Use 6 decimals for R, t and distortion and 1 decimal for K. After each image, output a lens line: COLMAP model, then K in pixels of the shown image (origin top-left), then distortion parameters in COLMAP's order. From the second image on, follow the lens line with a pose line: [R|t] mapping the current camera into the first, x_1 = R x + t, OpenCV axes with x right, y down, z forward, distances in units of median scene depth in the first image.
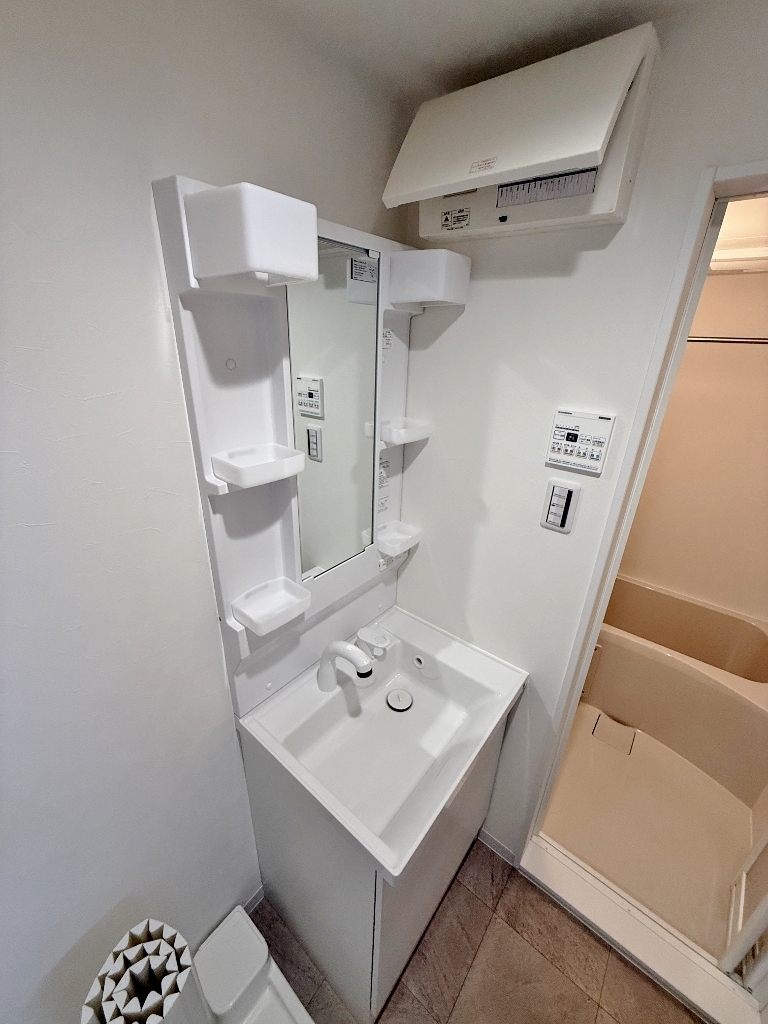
lens RADIAL K [[406.8, 0, 382.3], [0, 406.8, 511.0], [0, 0, 1]] dist [-0.001527, 0.000045]
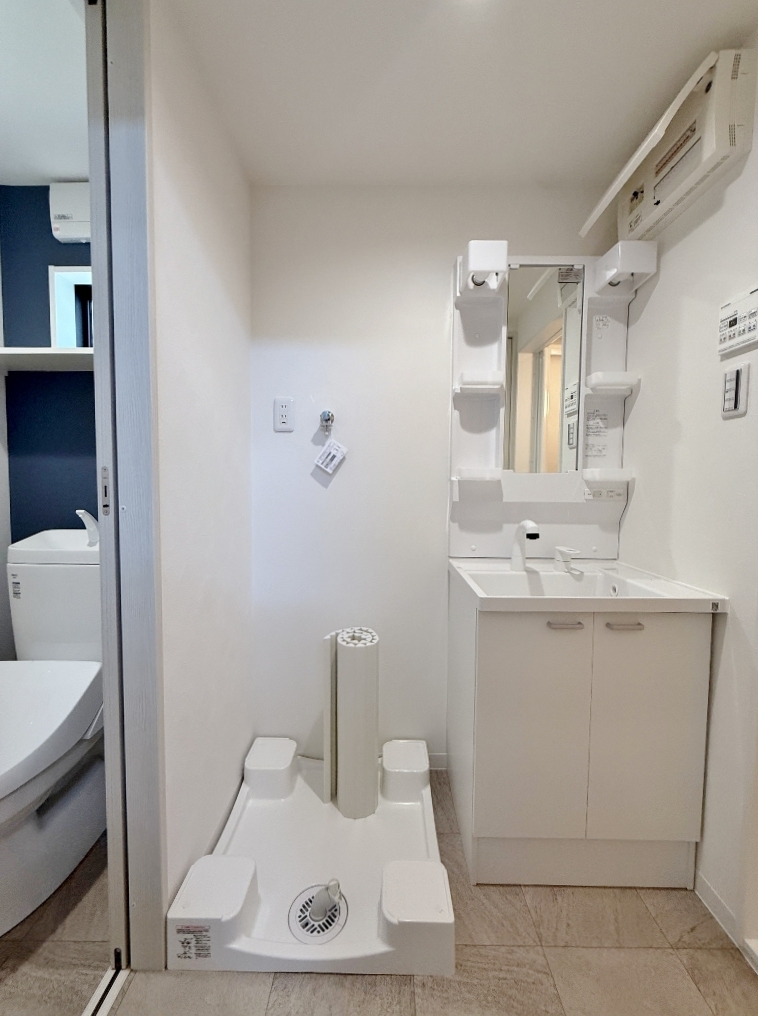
lens RADIAL K [[403.6, 0, 380.1], [0, 403.6, 506.8], [0, 0, 1]] dist [-0.001527, 0.000045]
pose [[0.627109, 0.021588, -0.778632, 0.731724], [-0.295968, 0.931249, -0.212554, 0.812034], [0.720511, 0.363745, 0.590384, -0.167136]]
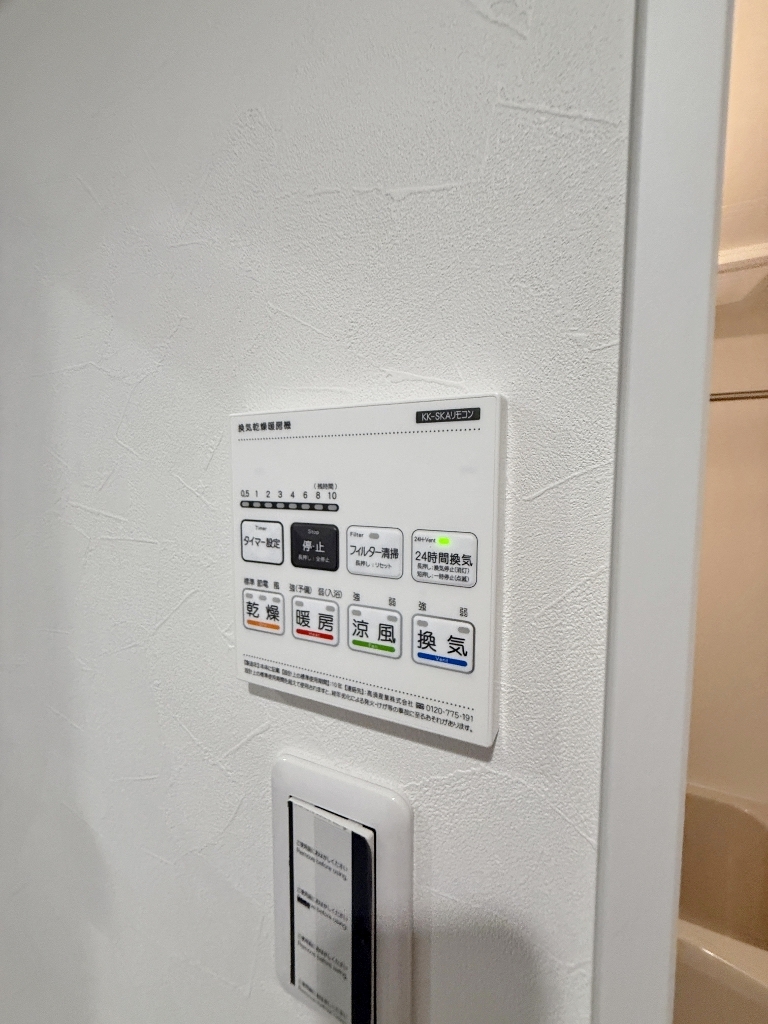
lens RADIAL K [[406.8, 0, 380.0], [0, 406.8, 513.4], [0, 0, 1]] dist [-0.001527, 0.000045]
pose [[0.965435, -0.046783, 0.256411, 0.448403], [0.127757, 0.942416, -0.309079, -0.133876], [-0.227187, 0.331154, 0.915818, 0.817775]]
